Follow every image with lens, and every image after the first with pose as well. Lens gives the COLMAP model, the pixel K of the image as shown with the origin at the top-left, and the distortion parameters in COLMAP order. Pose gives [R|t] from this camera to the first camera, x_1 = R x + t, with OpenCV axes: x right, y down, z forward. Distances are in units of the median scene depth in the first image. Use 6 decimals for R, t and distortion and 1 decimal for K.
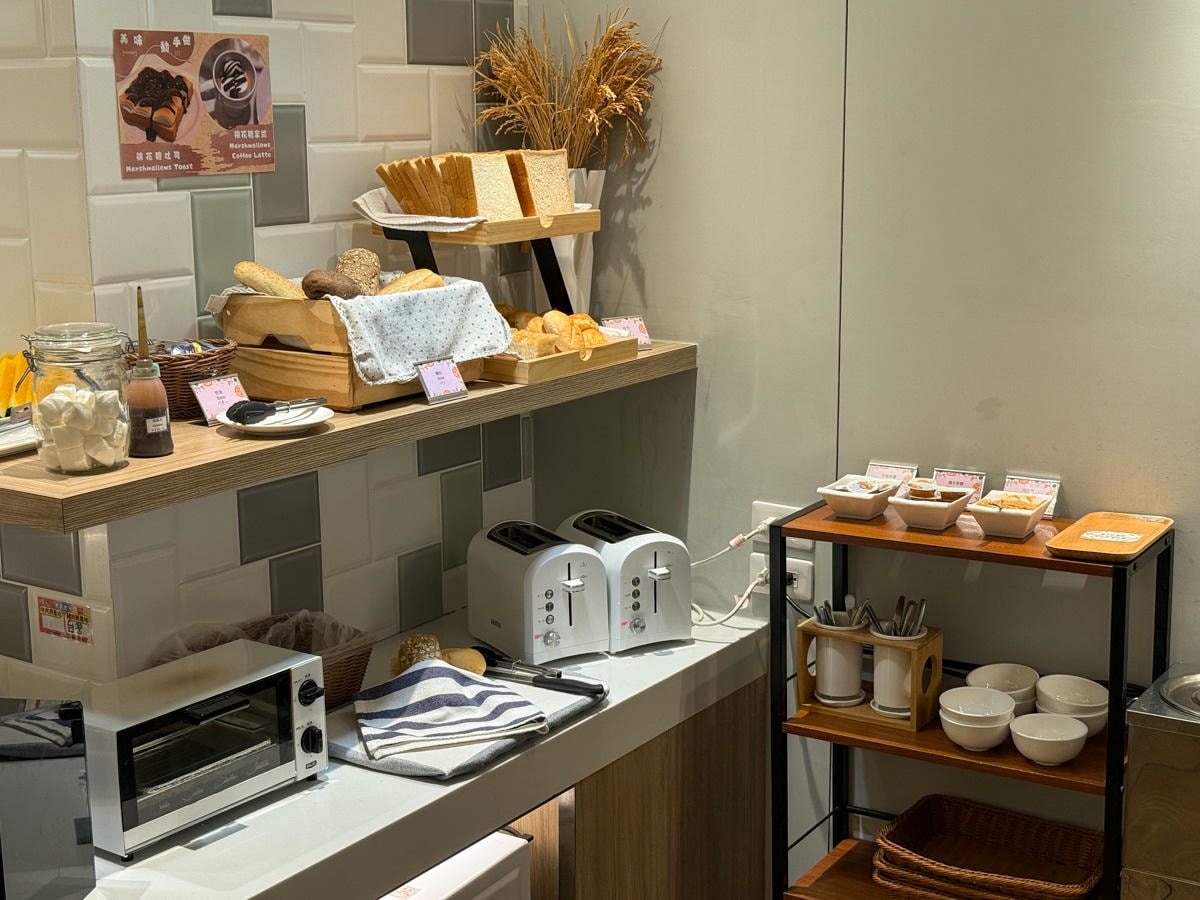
lens RADIAL K [[1758.4, 0, 600.0], [0, 1758.4, 450.0], [0, 0, 1]] dist [0.080696, -0.023579]
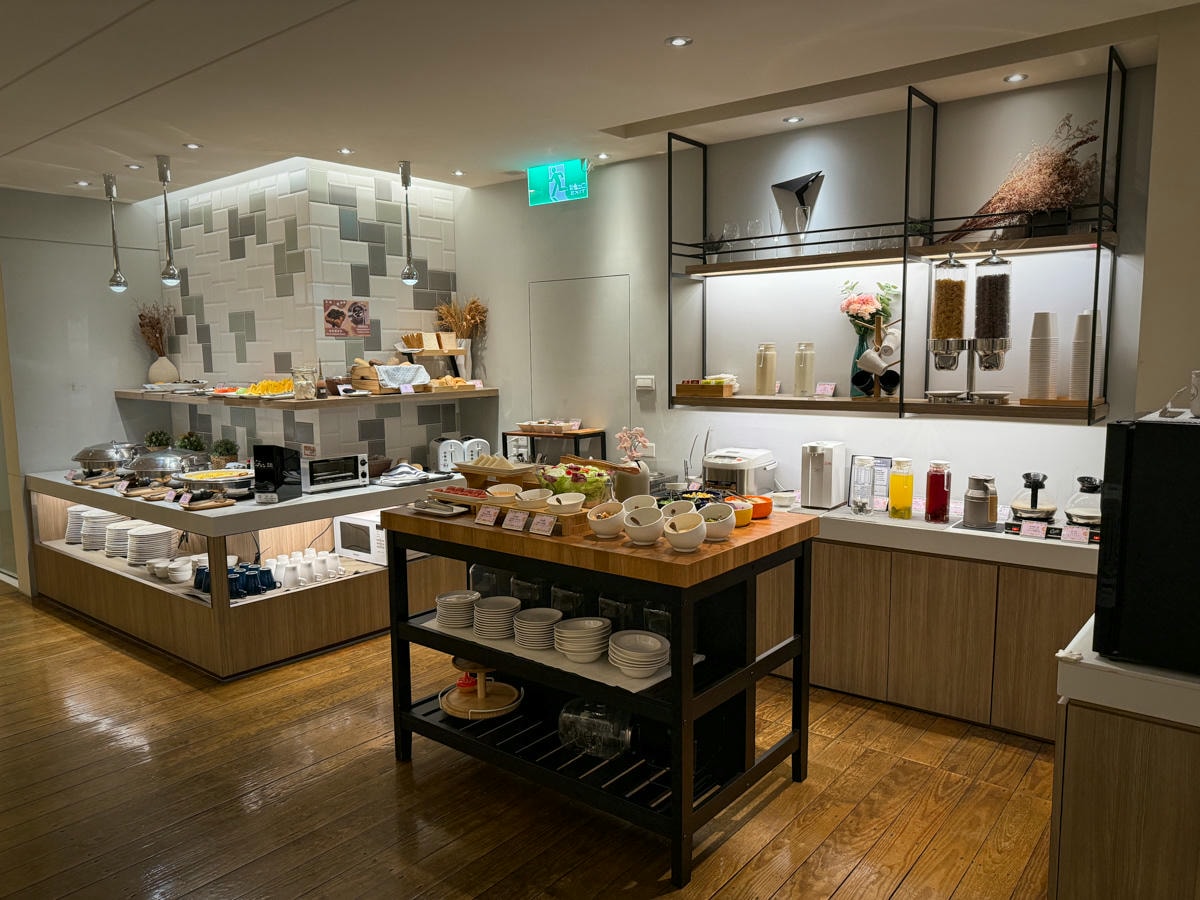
lens RADIAL K [[862.8, 0, 623.3], [0, 862.8, 445.6], [0, 0, 1]] dist [-0.005417, -0.001547]
pose [[0.998566, 0.008519, -0.052861, 0.478012], [-0.012565, 0.996976, -0.076692, 0.220056], [0.052047, 0.077247, 0.995653, -0.830954]]
